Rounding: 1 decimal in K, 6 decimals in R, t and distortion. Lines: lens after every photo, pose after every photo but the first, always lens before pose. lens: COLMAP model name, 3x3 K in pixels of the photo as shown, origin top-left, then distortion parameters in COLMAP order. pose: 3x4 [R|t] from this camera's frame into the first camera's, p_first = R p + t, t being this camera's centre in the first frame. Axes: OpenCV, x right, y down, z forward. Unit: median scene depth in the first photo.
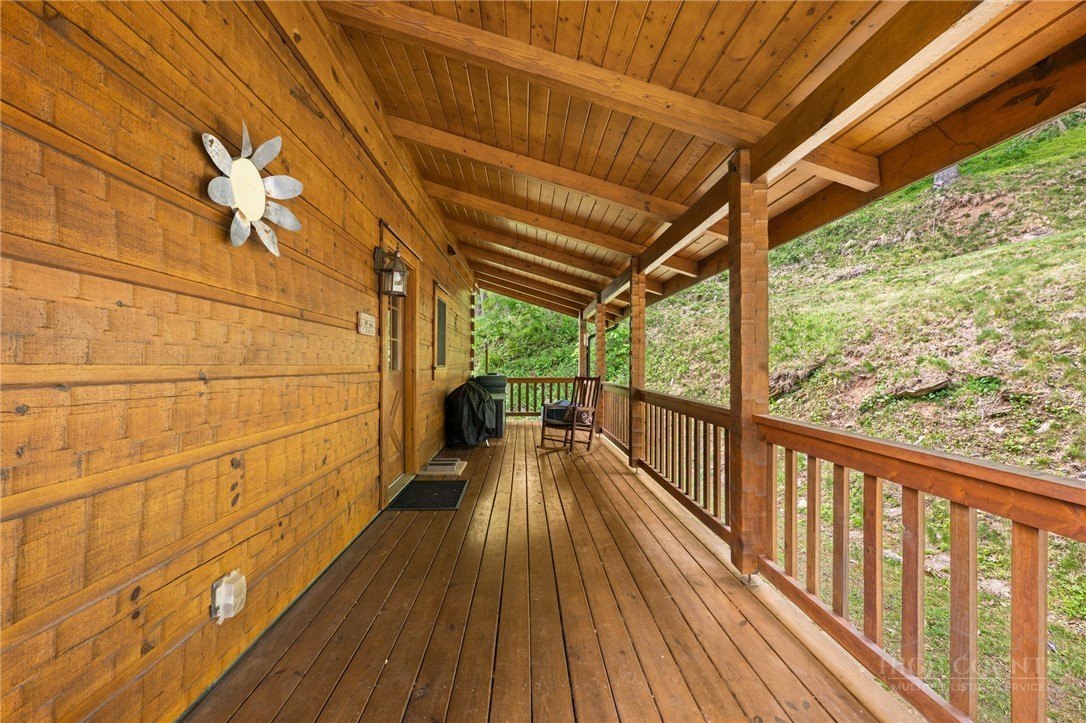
lens RADIAL K [[457.2, 0, 542.8], [0, 457.2, 362.9], [0, 0, 1]] dist [-0.002516, 0.000018]
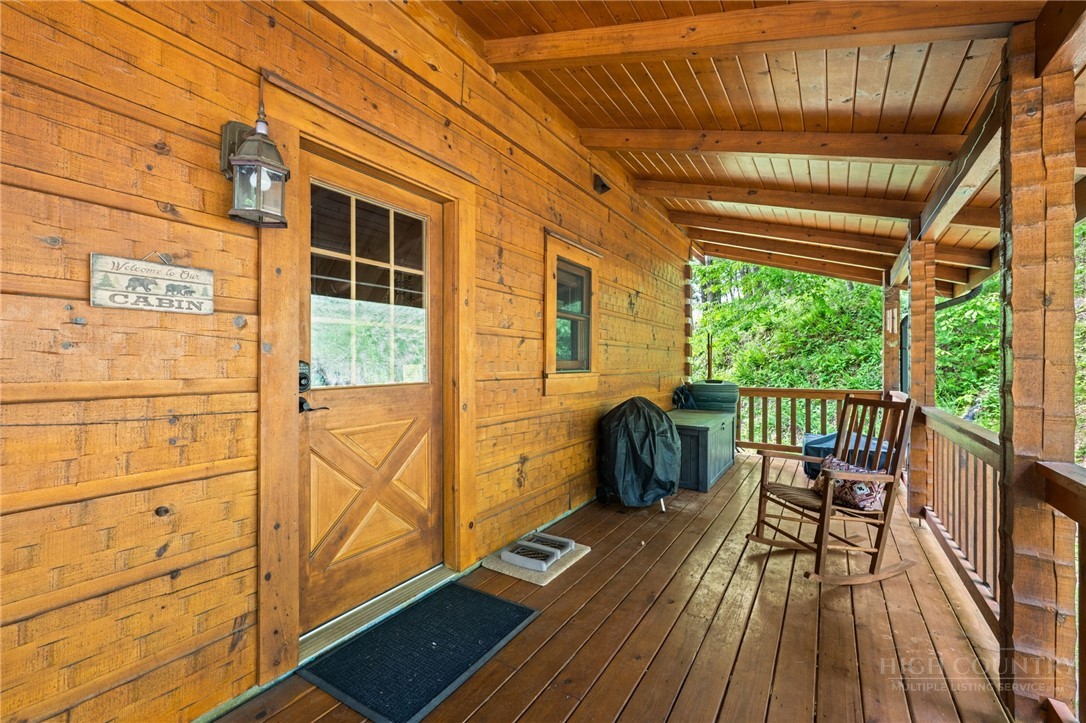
lens RADIAL K [[457.2, 0, 543.2], [0, 457.2, 360.6], [0, 0, 1]] dist [-0.002516, 0.000018]
pose [[0.815651, -0.000992, -0.578543, 0.089387], [0.000469, 0.999999, -0.001053, -0.006996], [0.578544, 0.000588, 0.815651, 0.438790]]
